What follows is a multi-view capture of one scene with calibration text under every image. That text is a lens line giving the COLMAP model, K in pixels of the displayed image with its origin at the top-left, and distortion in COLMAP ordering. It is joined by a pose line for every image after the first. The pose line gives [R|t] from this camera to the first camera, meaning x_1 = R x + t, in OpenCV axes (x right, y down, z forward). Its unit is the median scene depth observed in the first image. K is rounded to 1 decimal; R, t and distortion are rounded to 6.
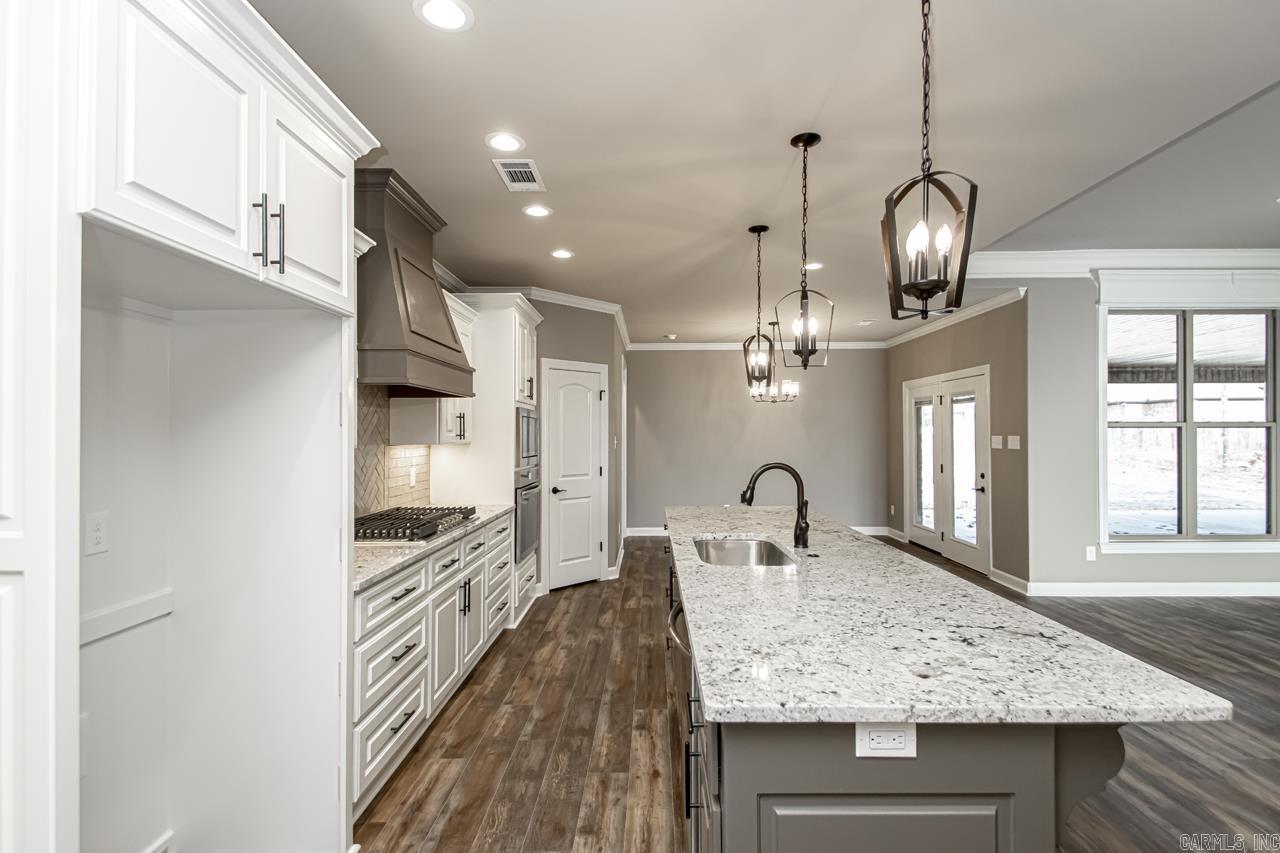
lens RADIAL K [[600.7, 0, 649.5], [0, 600.7, 431.0], [0, 0, 1]] dist [0.001614, -0.000229]
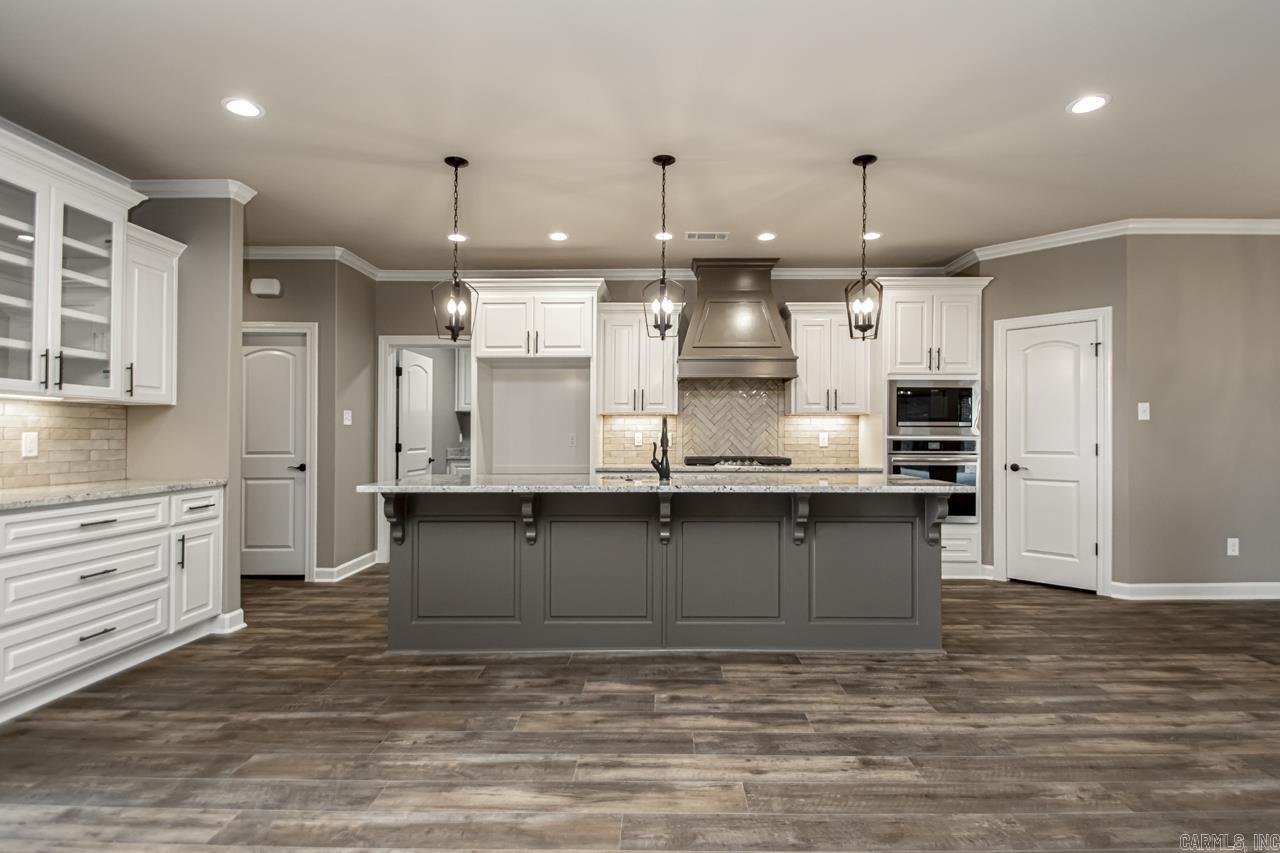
lens RADIAL K [[625.7, 0, 656.5], [0, 625.7, 430.7], [0, 0, 1]] dist [0.025565, -0.025978]
pose [[0.001424, -0.003004, -0.999994, 1.027467], [0.007068, 0.999971, -0.002994, 0.059234], [0.999974, -0.007064, 0.001445, 0.635546]]
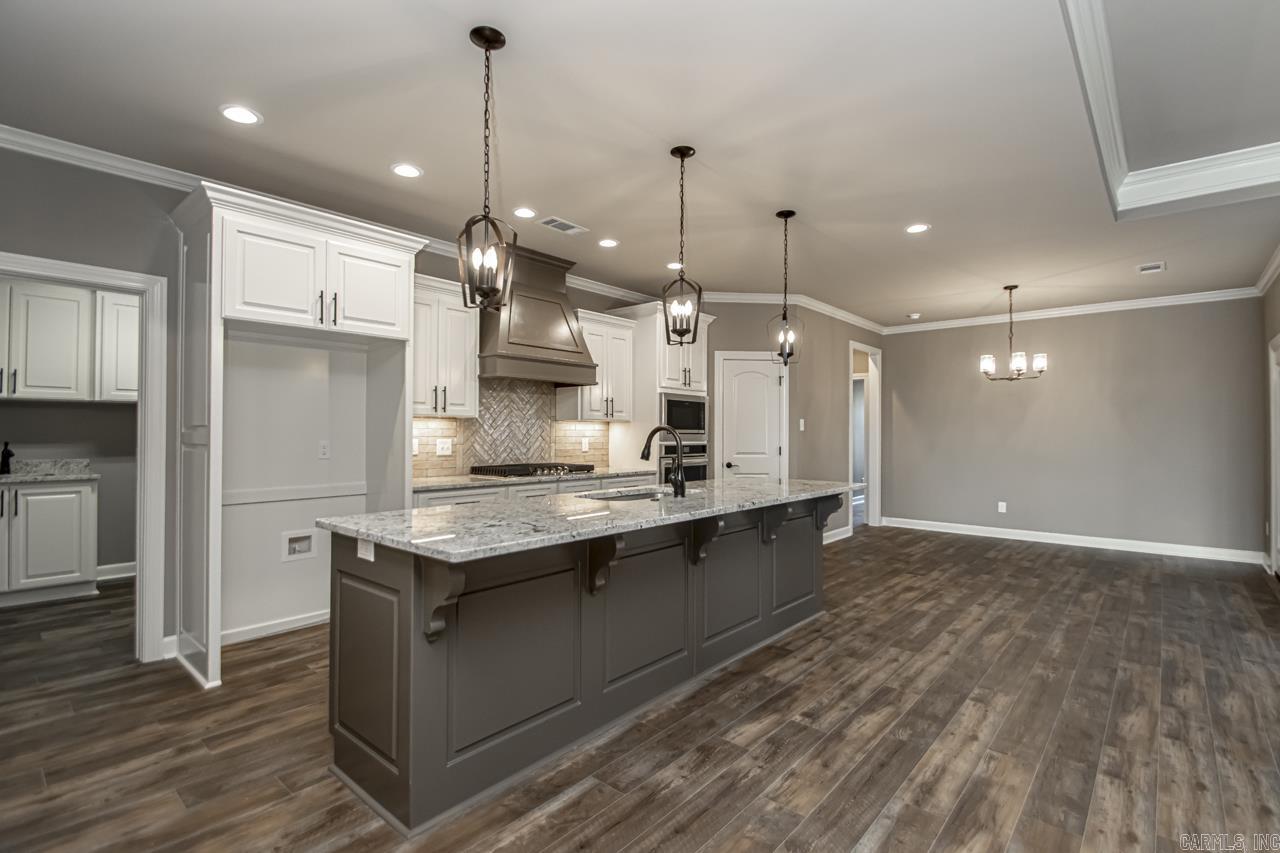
lens RADIAL K [[593.4, 0, 656.4], [0, 593.4, 425.1], [0, 0, 1]] dist [0.027099, -0.021763]
pose [[0.766916, -0.001942, -0.641745, 0.627939], [-0.002246, 0.999981, -0.005710, 0.038793], [0.641744, 0.005820, 0.766897, 0.047009]]
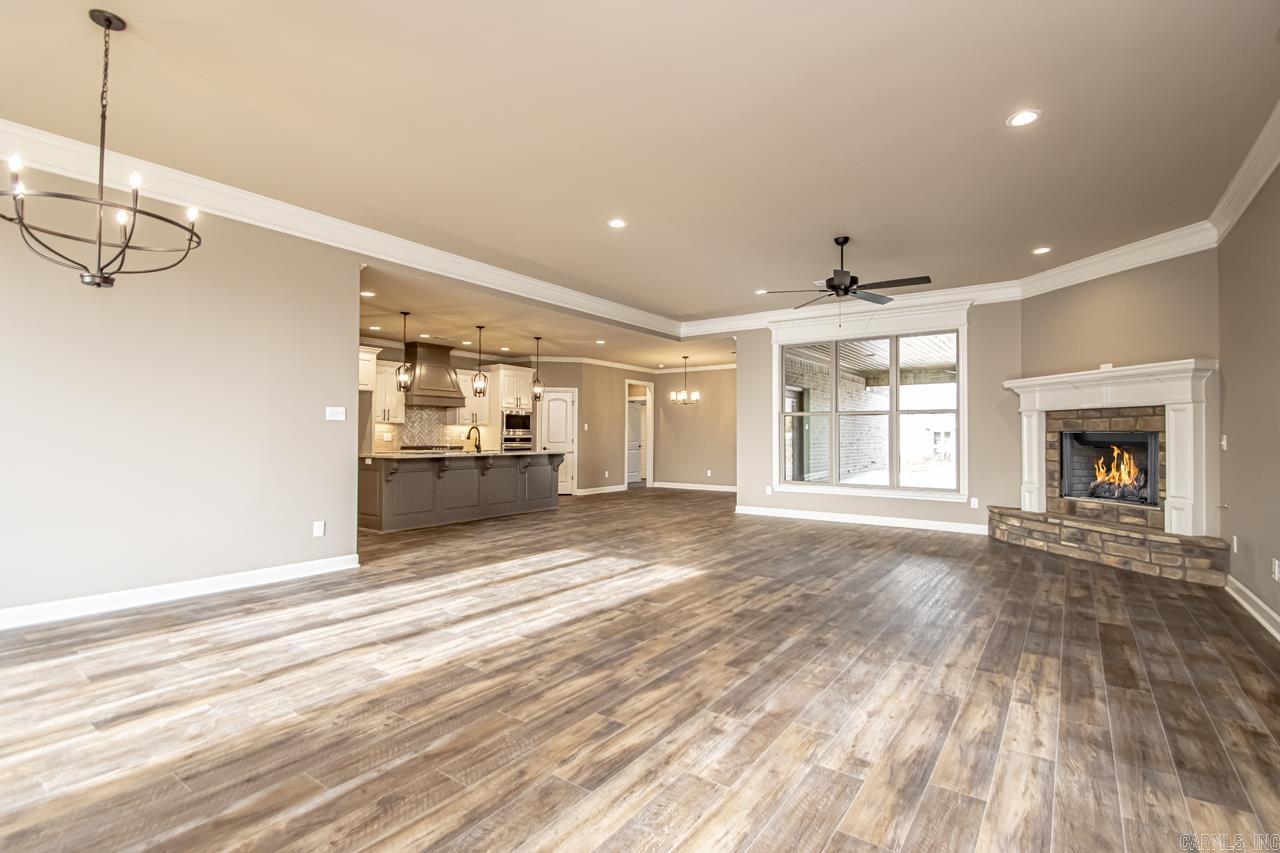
lens RADIAL K [[597.3, 0, 640.0], [0, 597.3, 426.5], [0, 0, 1]] dist [0.077961, -0.000032]
pose [[0.809082, -0.004737, -0.587677, 1.862976], [-0.002053, 0.999939, -0.010886, 0.057366], [0.587692, 0.010014, 0.809023, -0.729701]]
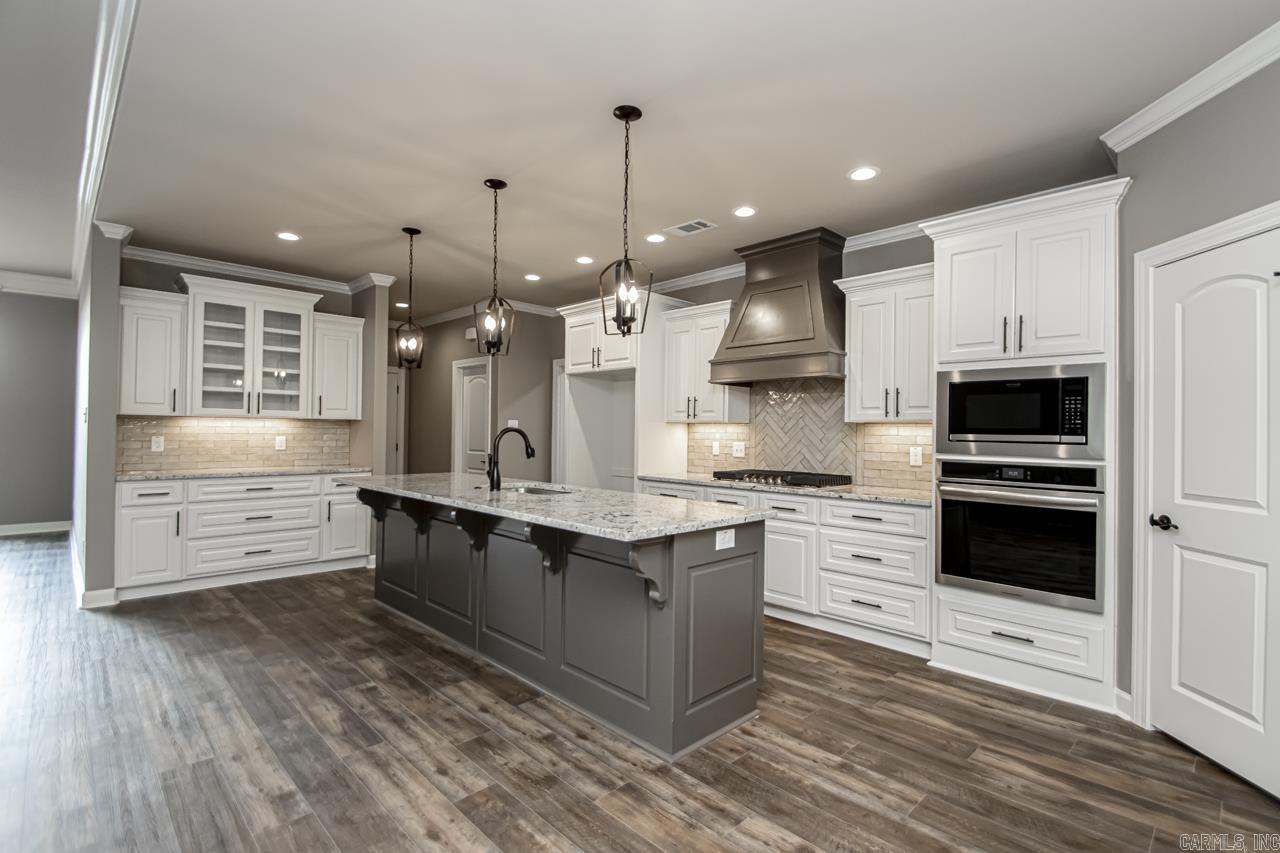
lens RADIAL K [[594.9, 0, 648.1], [0, 594.9, 424.8], [0, 0, 1]] dist [0.024576, -0.024725]
pose [[-0.703993, -0.012736, -0.710093, 0.616610], [-0.004906, 0.999903, -0.013070, 0.040985], [0.710190, -0.005717, -0.703987, 1.401342]]
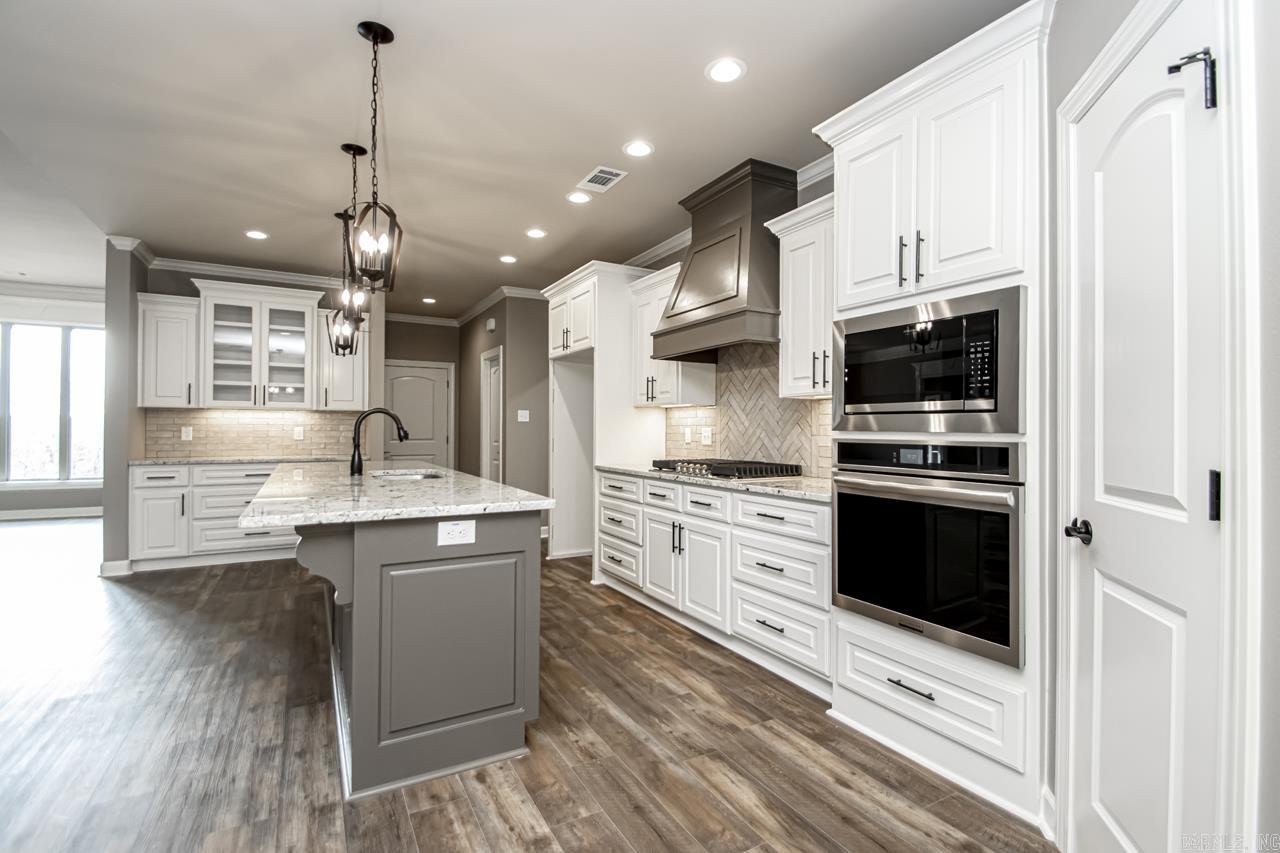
lens RADIAL K [[593.6, 0, 650.7], [0, 593.6, 424.4], [0, 0, 1]] dist [0.020395, -0.021809]
pose [[-0.864839, -0.004301, -0.502031, 0.224645], [0.002419, 0.999916, -0.012734, 0.067425], [0.502043, -0.012228, -0.864756, 1.537584]]
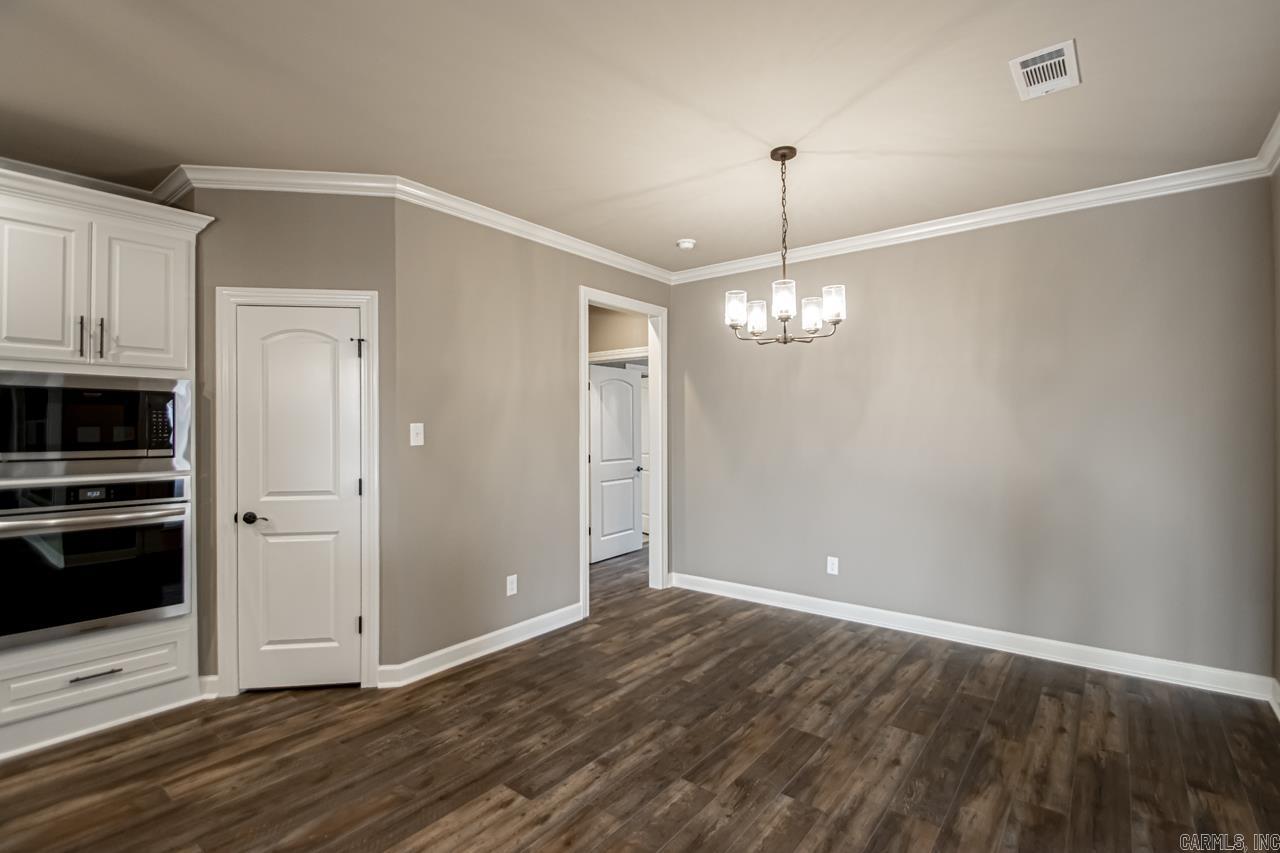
lens RADIAL K [[586.5, 0, 652.7], [0, 586.5, 430.9], [0, 0, 1]] dist [-0.001784, -0.008120]
pose [[0.799034, 0.001972, -0.601282, 0.649671], [0.005531, 0.999928, 0.010630, 0.016146], [0.601260, -0.011820, 0.798966, 1.056687]]
